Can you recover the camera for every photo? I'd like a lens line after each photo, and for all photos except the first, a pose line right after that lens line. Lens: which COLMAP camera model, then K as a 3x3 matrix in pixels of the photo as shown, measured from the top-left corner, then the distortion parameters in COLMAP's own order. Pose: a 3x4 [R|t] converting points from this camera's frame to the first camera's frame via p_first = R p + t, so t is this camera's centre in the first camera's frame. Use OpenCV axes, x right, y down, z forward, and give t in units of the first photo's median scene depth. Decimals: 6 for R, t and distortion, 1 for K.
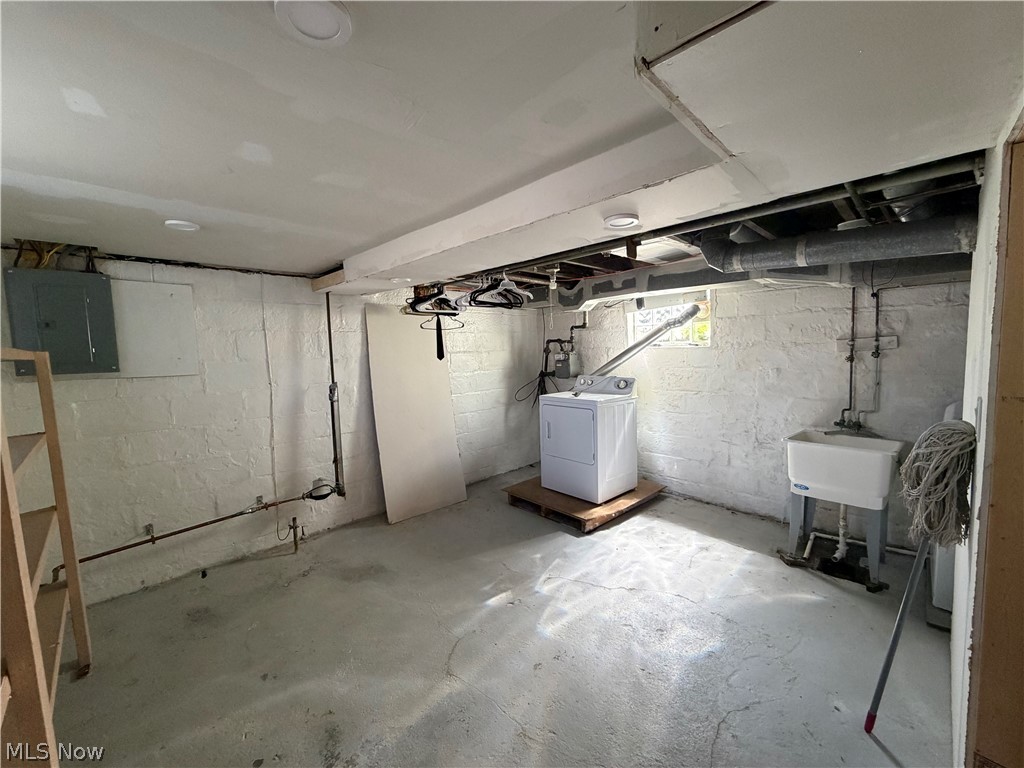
lens RADIAL K [[406.7, 0, 509.3], [0, 406.7, 383.7], [0, 0, 1]] dist [-0.000322, -0.000388]
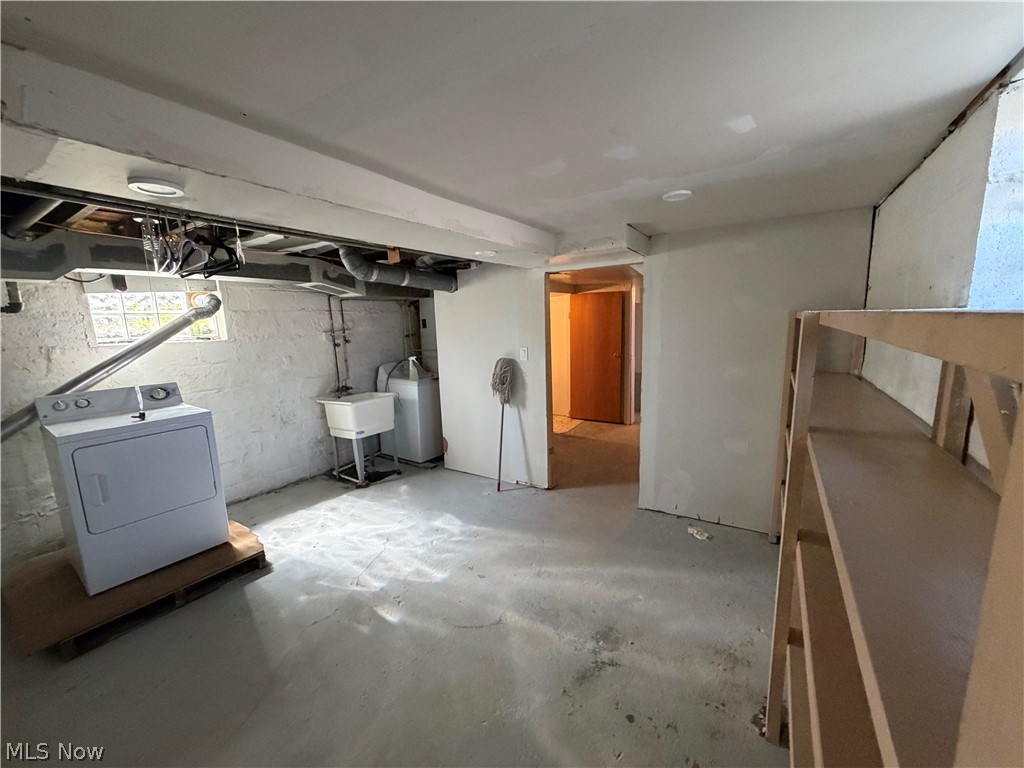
lens RADIAL K [[406.7, 0, 509.7], [0, 406.7, 385.6], [0, 0, 1]] dist [-0.000322, -0.000388]
pose [[-0.211200, -0.119467, 0.970114, -0.753604], [0.122114, 0.981502, 0.147455, -0.058428], [-0.969785, 0.149607, -0.192705, 0.704378]]
